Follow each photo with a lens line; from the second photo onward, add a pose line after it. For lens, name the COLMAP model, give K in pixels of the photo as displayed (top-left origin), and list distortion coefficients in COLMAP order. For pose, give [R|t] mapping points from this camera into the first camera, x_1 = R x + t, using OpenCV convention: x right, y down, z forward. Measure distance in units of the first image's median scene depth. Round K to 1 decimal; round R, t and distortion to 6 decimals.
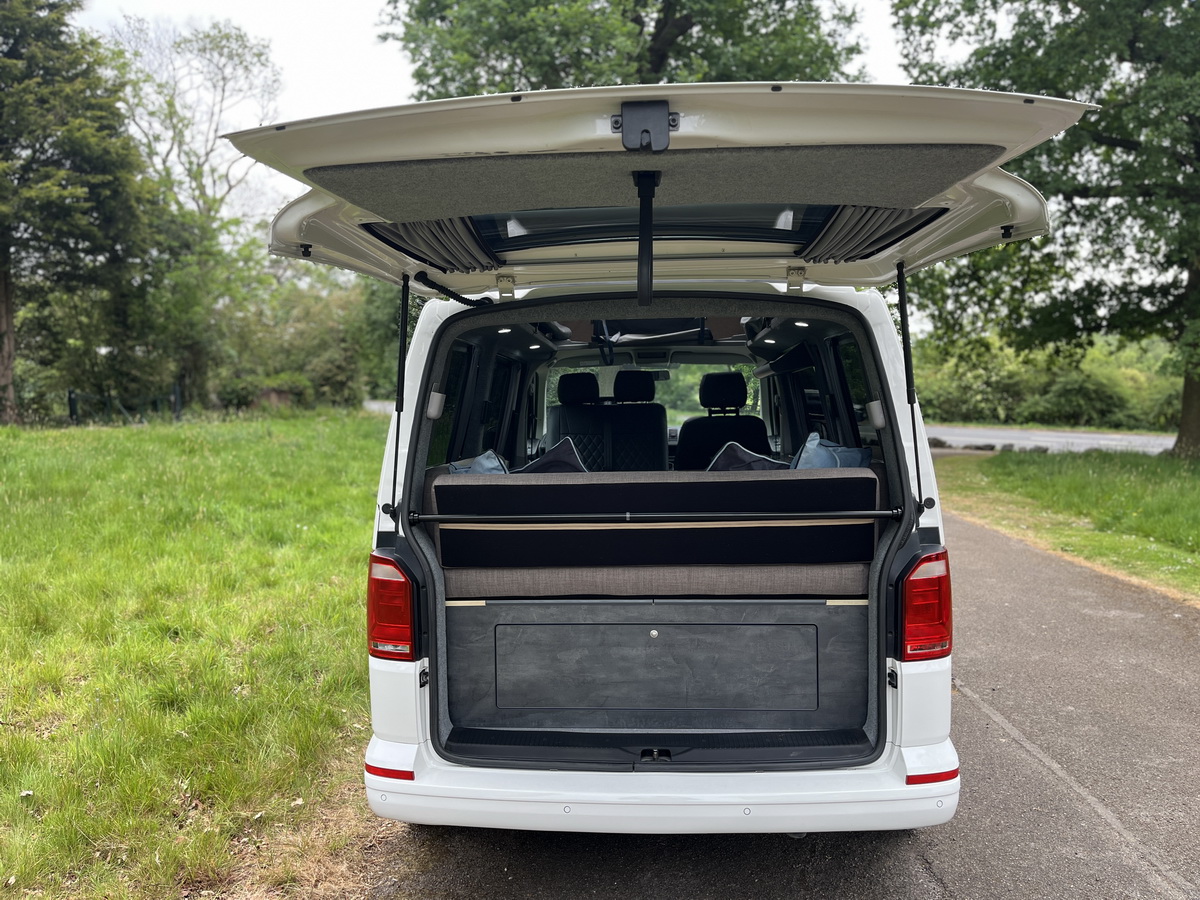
lens RADIAL K [[910.8, 0, 599.4], [0, 910.8, 449.9], [0, 0, 1]] dist [0.038624, -0.049098]
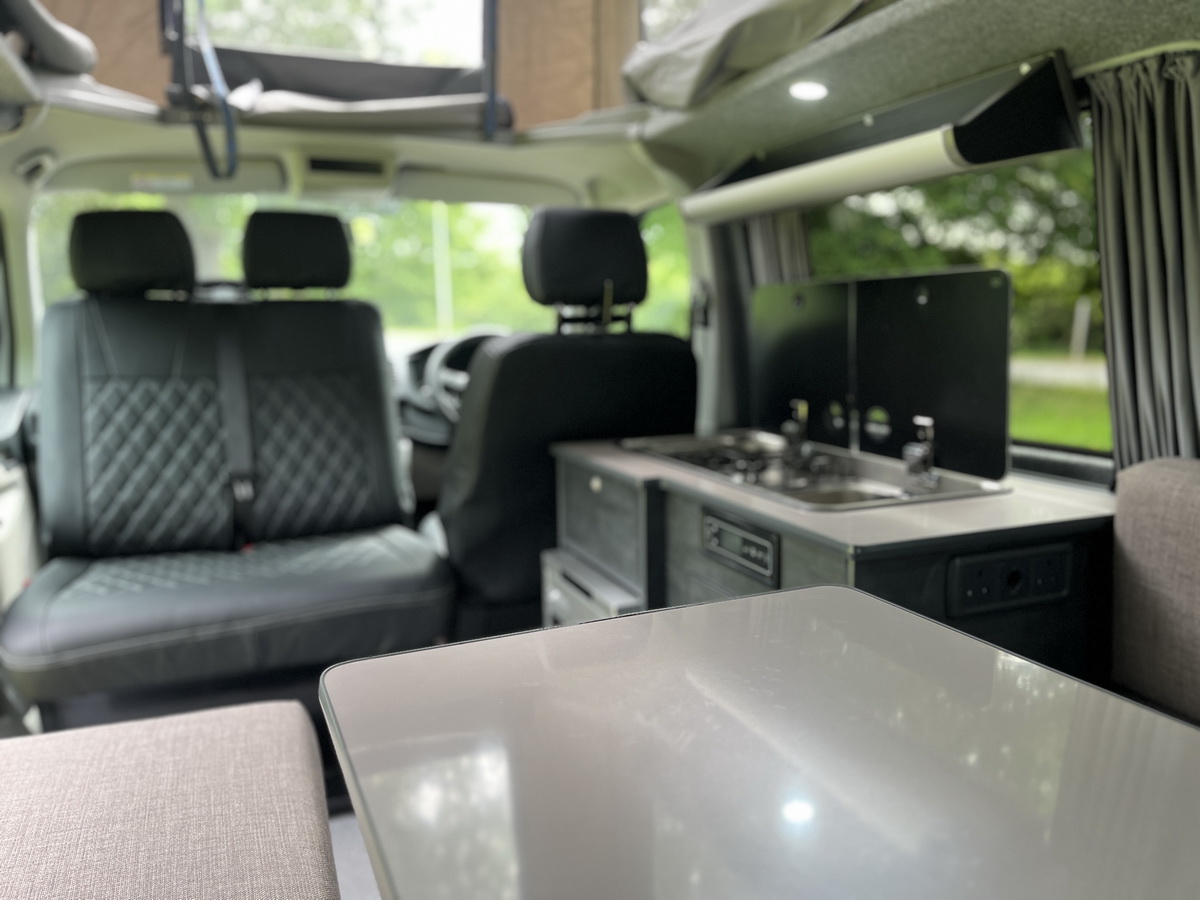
lens RADIAL K [[910.8, 0, 593.9], [0, 910.8, 450.8], [0, 0, 1]] dist [0.038624, -0.049098]
pose [[0.911365, -0.059873, 0.407222, -0.010521], [0.022050, 0.995045, 0.096951, -0.023063], [-0.411009, -0.079378, 0.908169, 0.619217]]
